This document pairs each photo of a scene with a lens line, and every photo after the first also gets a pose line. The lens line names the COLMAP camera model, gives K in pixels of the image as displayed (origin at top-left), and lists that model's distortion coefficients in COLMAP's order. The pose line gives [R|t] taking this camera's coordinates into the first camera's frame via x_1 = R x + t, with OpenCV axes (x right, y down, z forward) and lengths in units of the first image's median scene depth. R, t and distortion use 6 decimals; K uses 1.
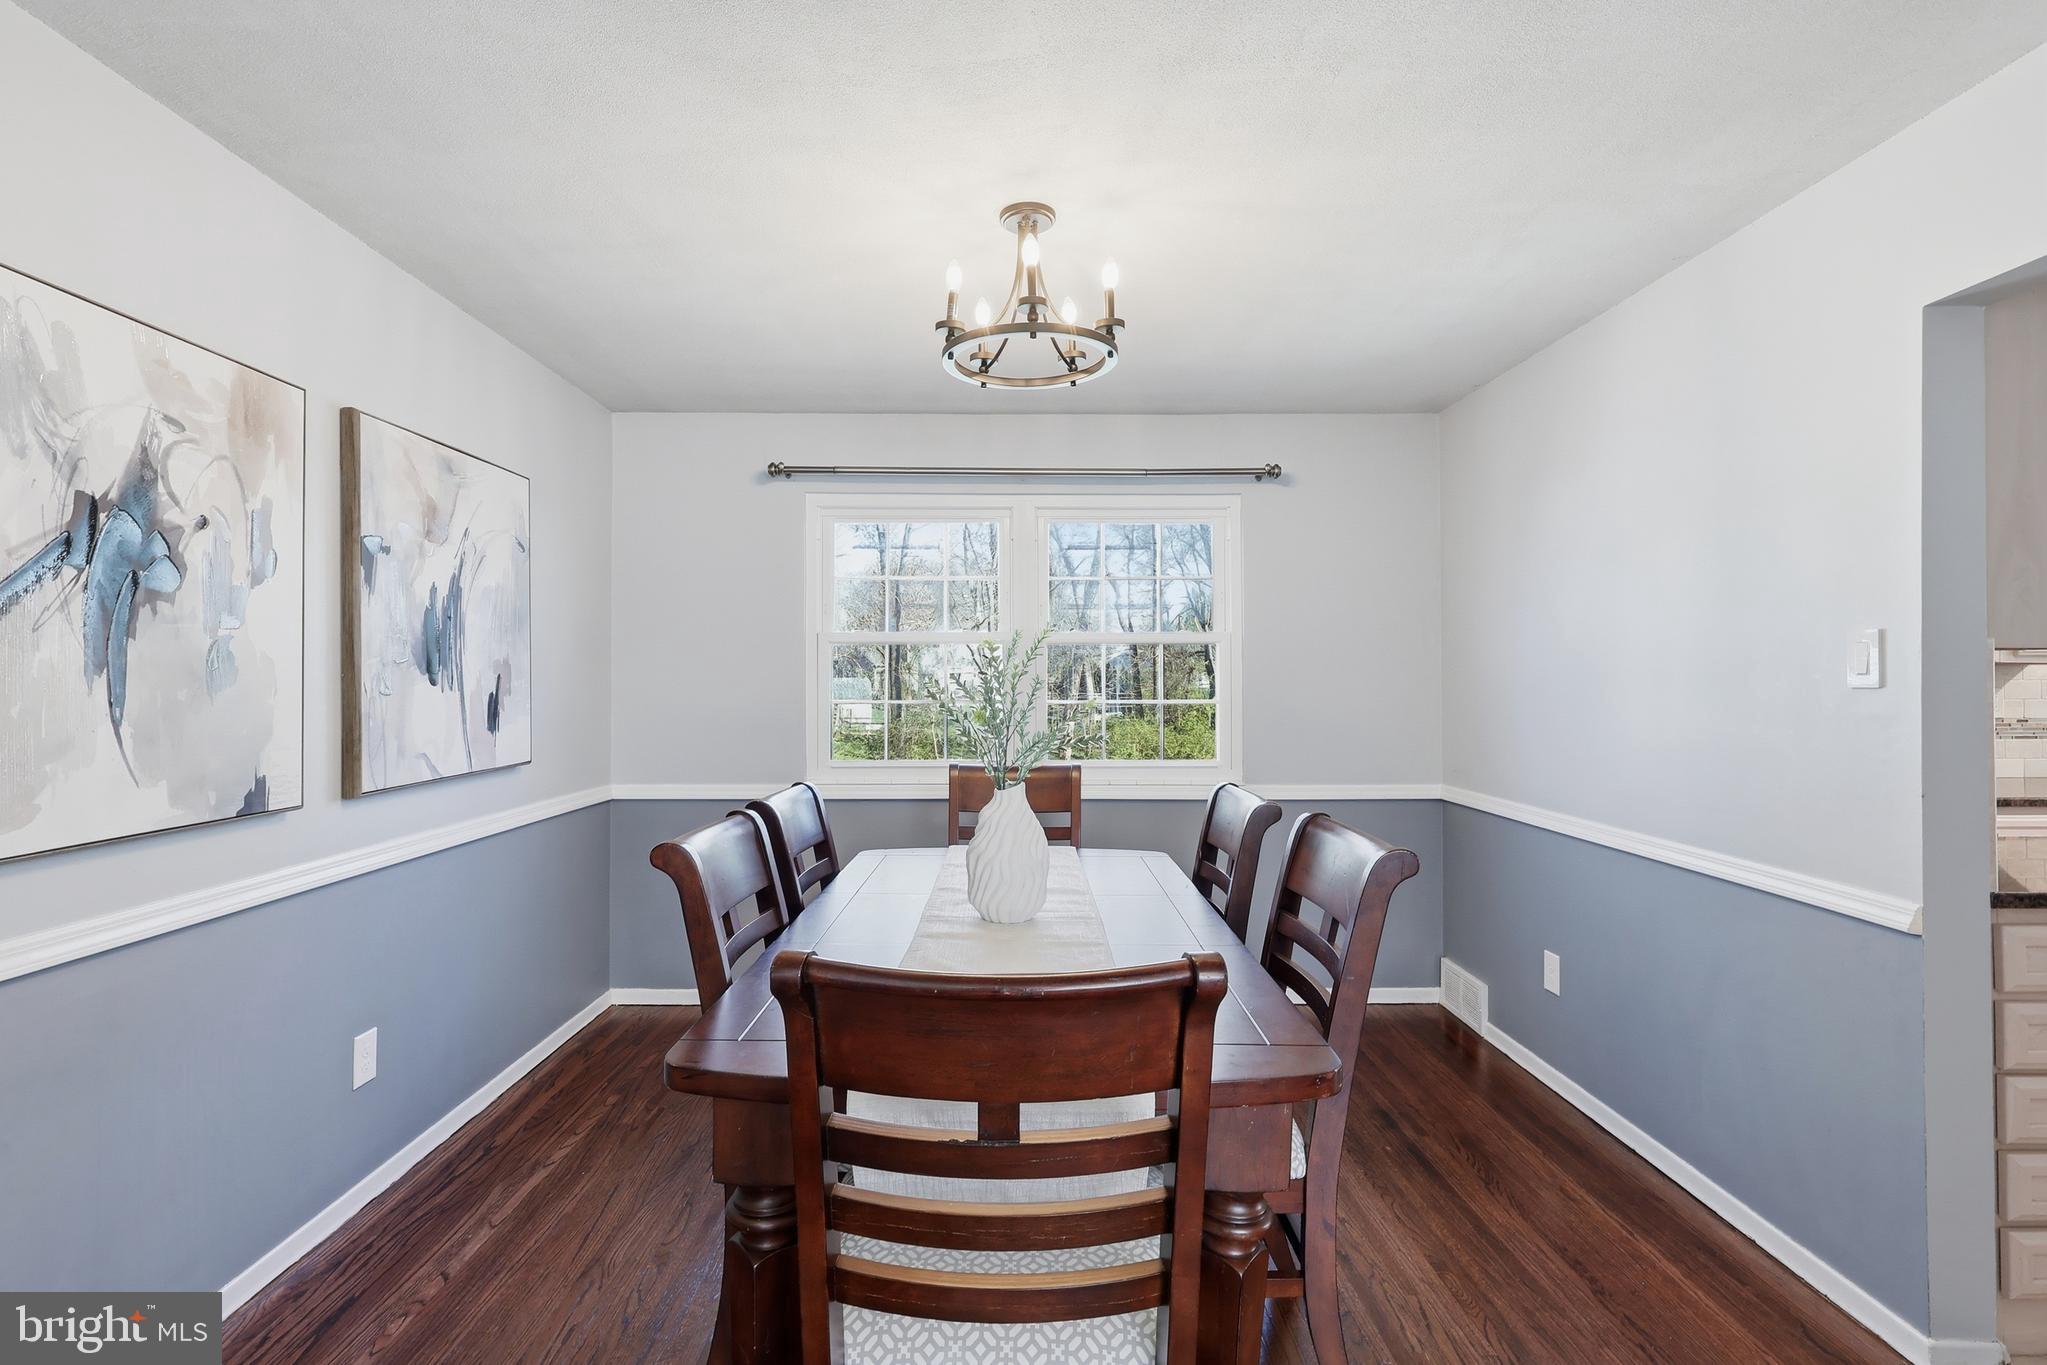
lens RADIAL K [[963.8, 0, 1009.1], [0, 963.8, 669.3], [0, 0, 1]] dist [-0.003195, 0.002139]
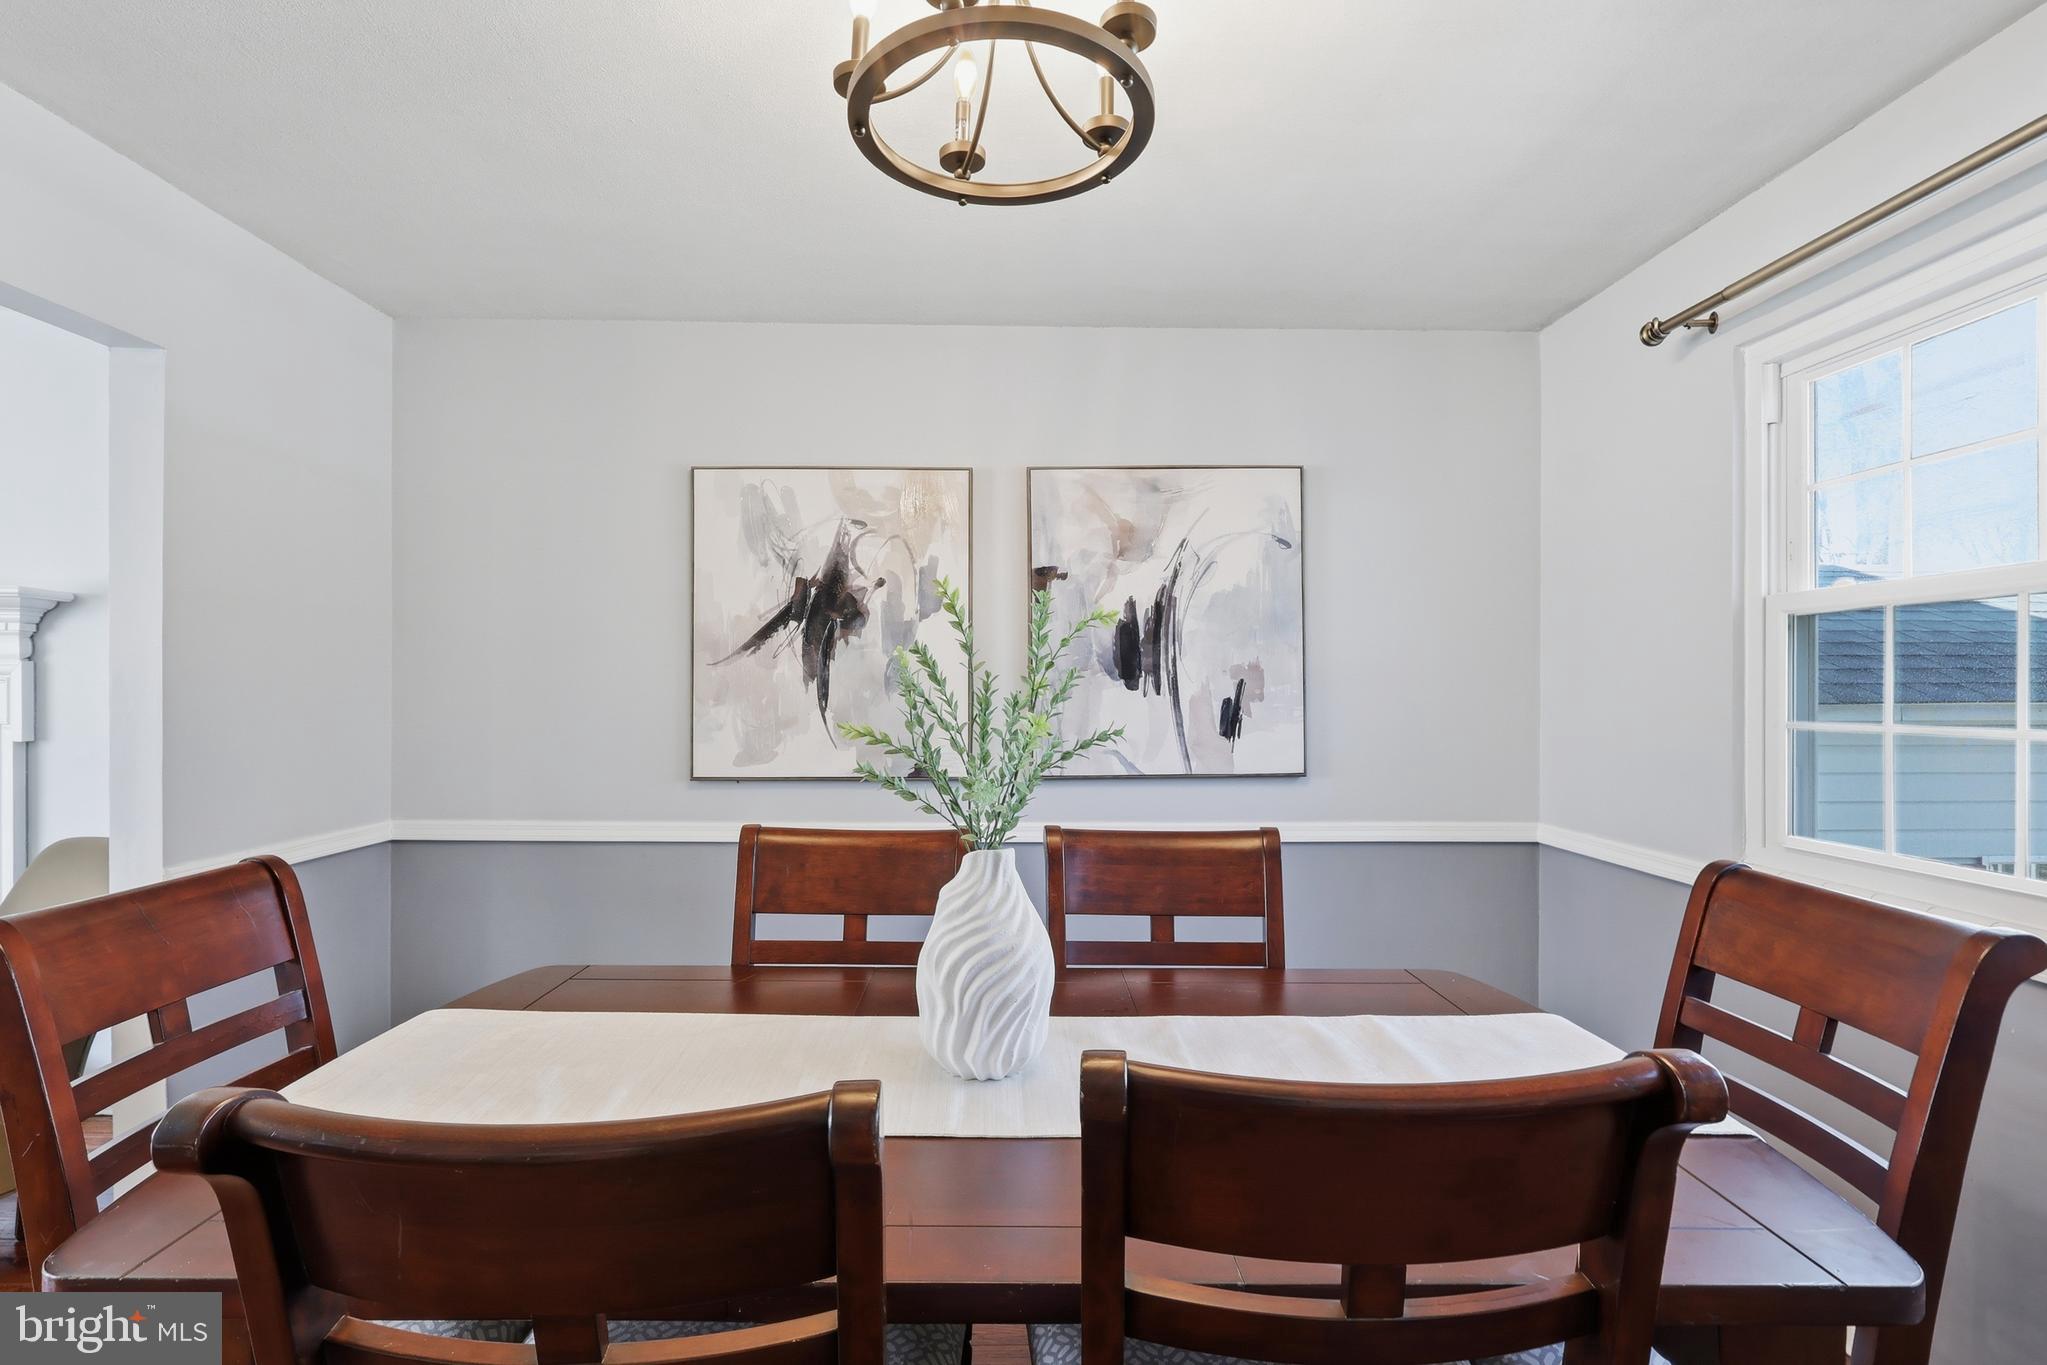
lens RADIAL K [[963.8, 0, 1030.7], [0, 963.8, 702.0], [0, 0, 1]] dist [-0.003195, 0.002139]
pose [[0.011471, 0.007454, -0.999906, 0.566426], [0.009051, 0.999930, 0.007558, 0.023776], [0.999893, -0.009136, 0.011403, 0.974834]]
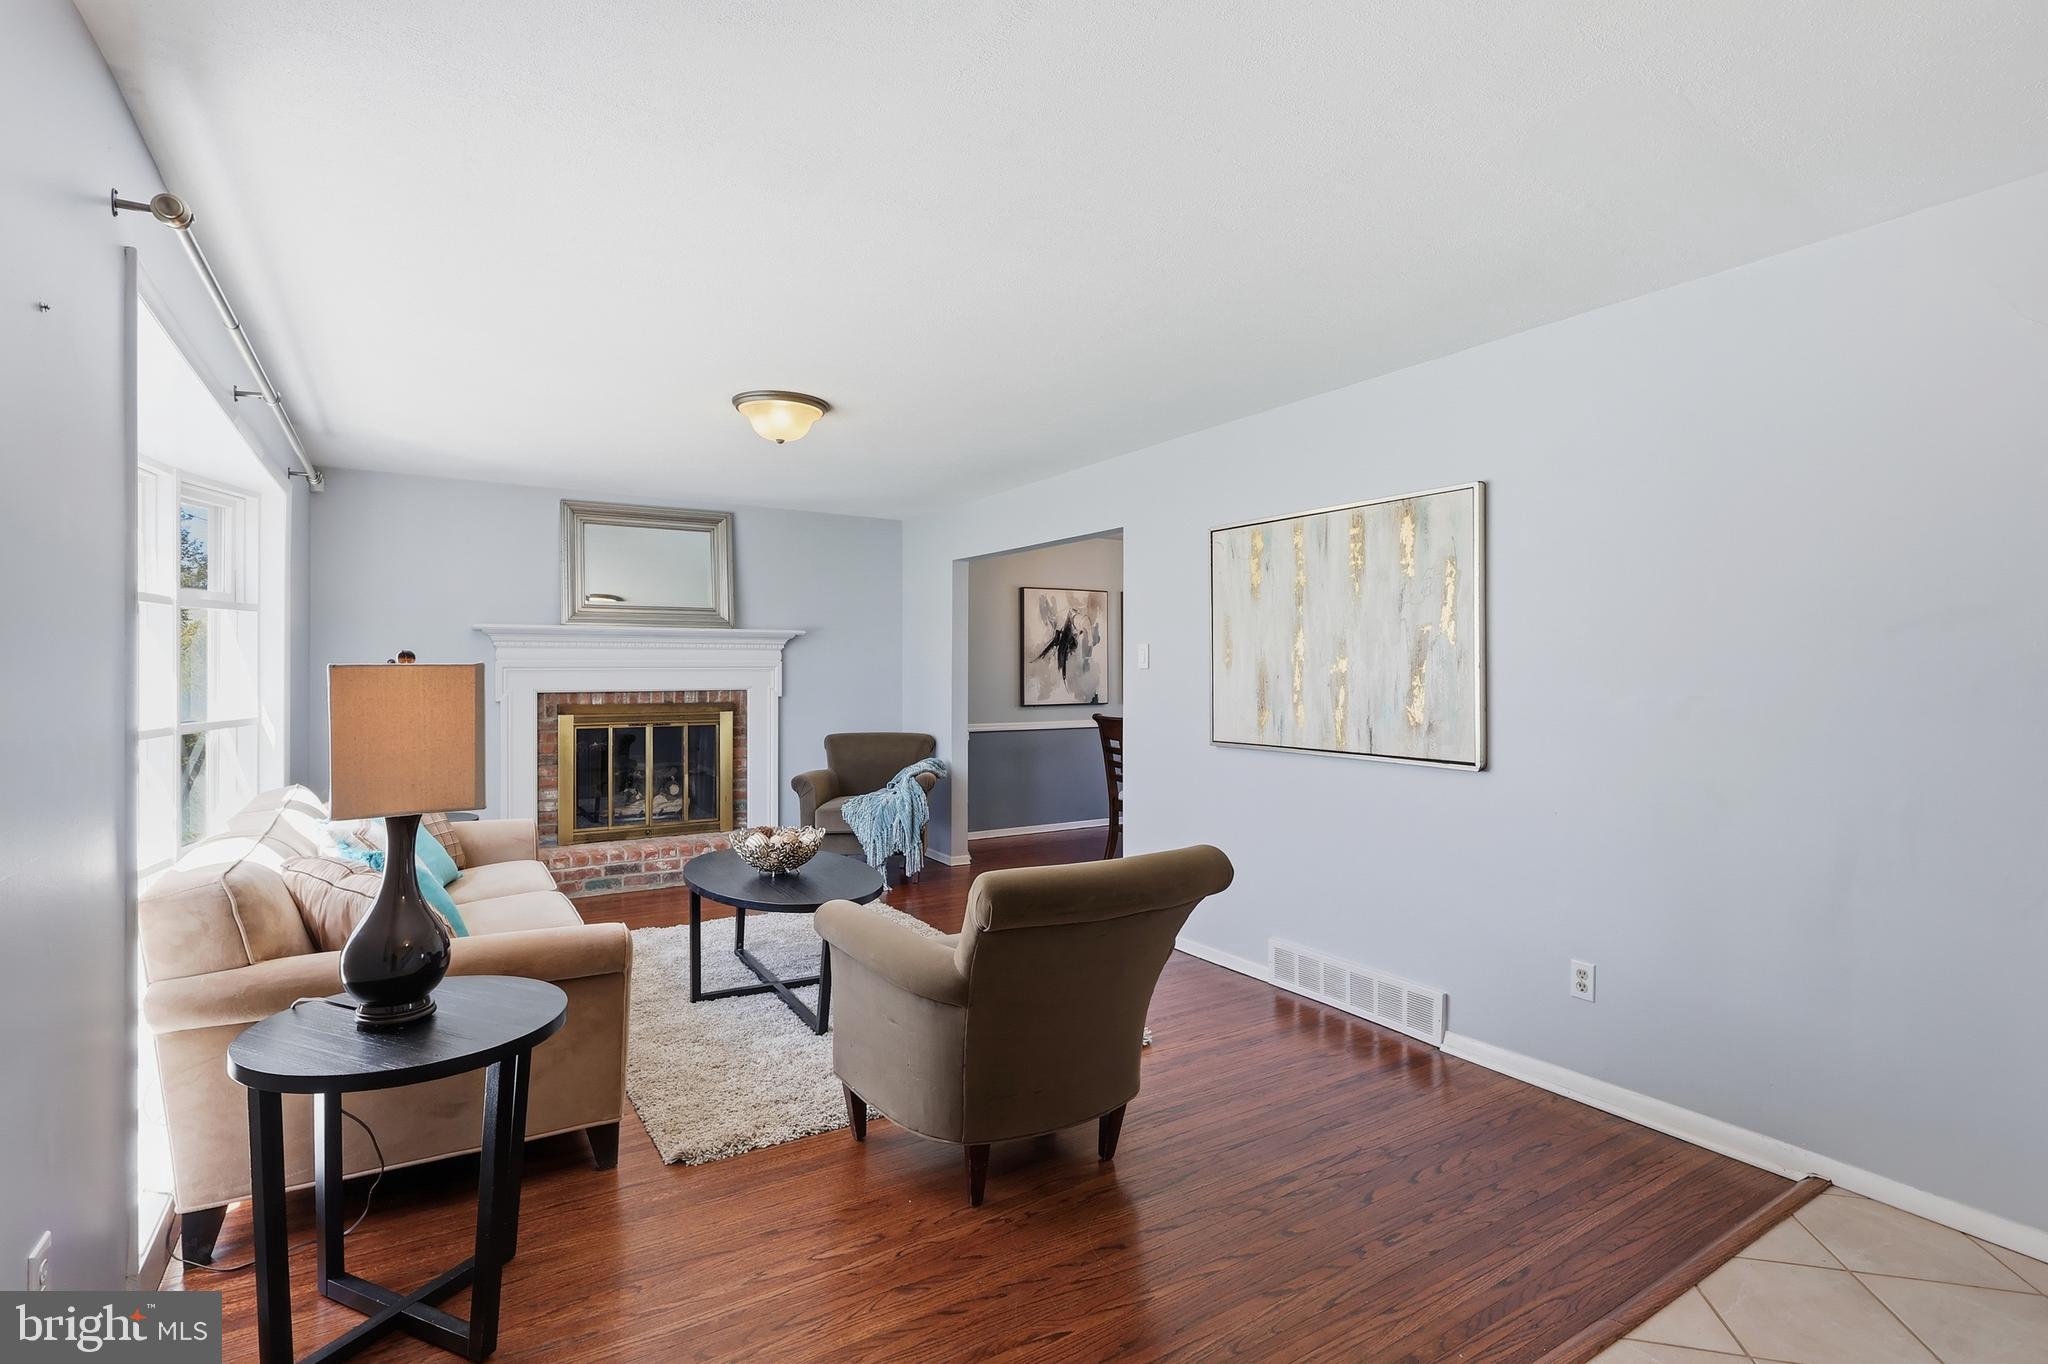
lens RADIAL K [[964.3, 0, 1020.6], [0, 964.3, 678.2], [0, 0, 1]] dist [-0.003195, 0.002139]
pose [[0.535926, 0.000718, -0.844265, 2.046063], [0.013691, 0.999861, 0.009541, 0.003423], [0.844154, -0.016672, 0.535842, -1.178230]]
